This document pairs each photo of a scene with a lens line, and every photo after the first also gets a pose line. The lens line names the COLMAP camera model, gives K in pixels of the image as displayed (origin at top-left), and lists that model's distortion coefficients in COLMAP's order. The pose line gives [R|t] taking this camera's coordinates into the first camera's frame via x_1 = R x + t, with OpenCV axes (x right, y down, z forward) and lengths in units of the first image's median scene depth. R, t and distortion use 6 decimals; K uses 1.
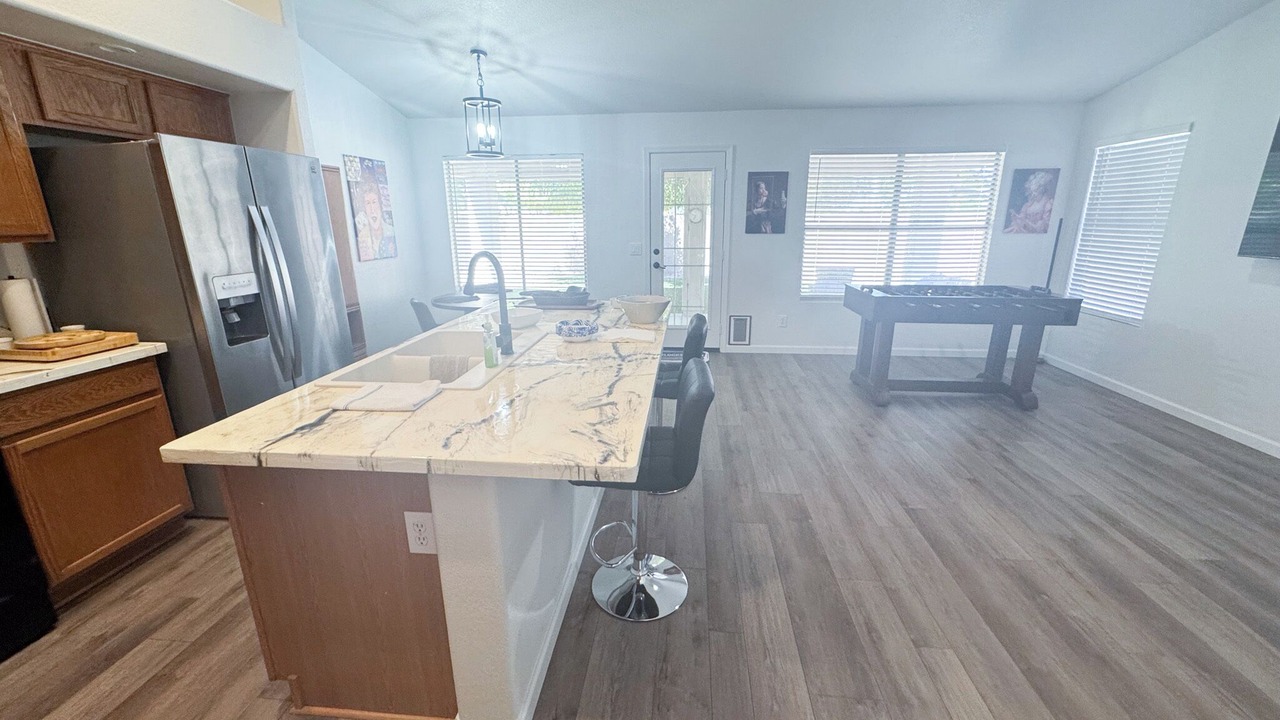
lens RADIAL K [[510.5, 0, 639.9], [0, 510.5, 359.1], [0, 0, 1]] dist [-0.002393, 0.000102]
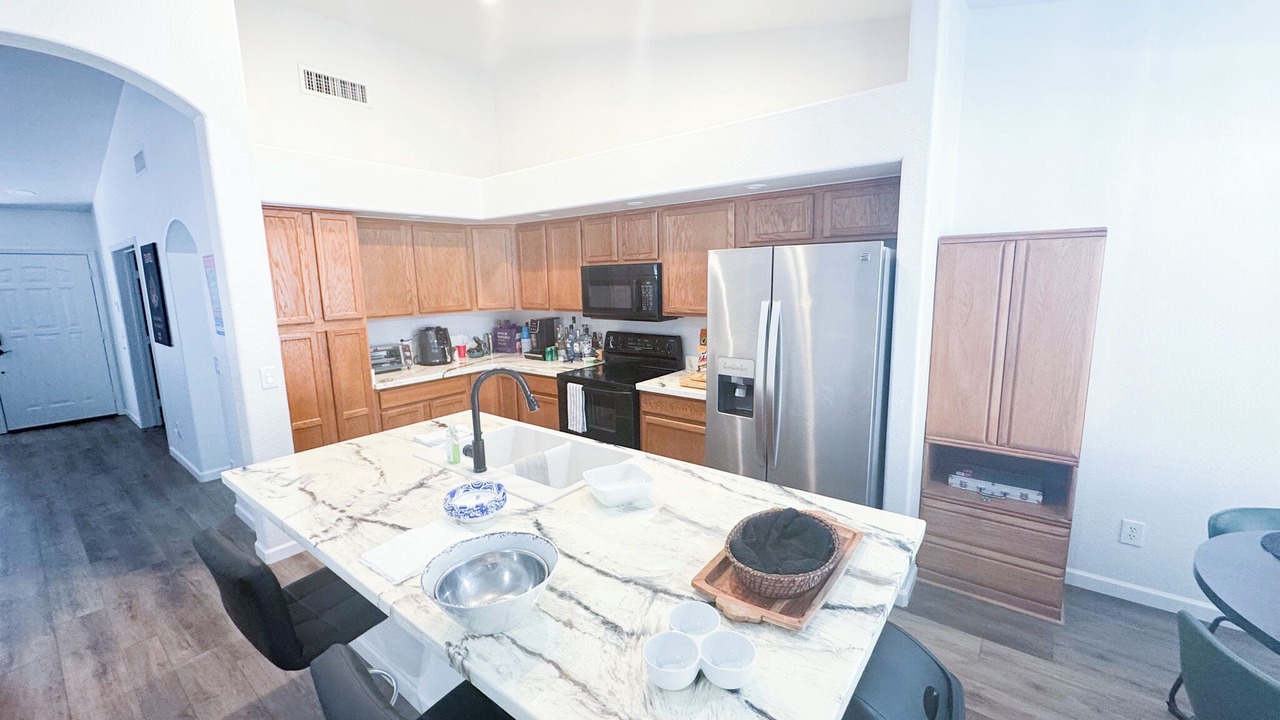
lens RADIAL K [[510.5, 0, 642.8], [0, 510.5, 356.5], [0, 0, 1]] dist [-0.002393, 0.000102]
pose [[-0.536561, 0.150560, -0.830321, 0.420974], [-0.201589, 0.932597, 0.299375, -0.683100], [0.819429, 0.328017, -0.470044, 1.969334]]
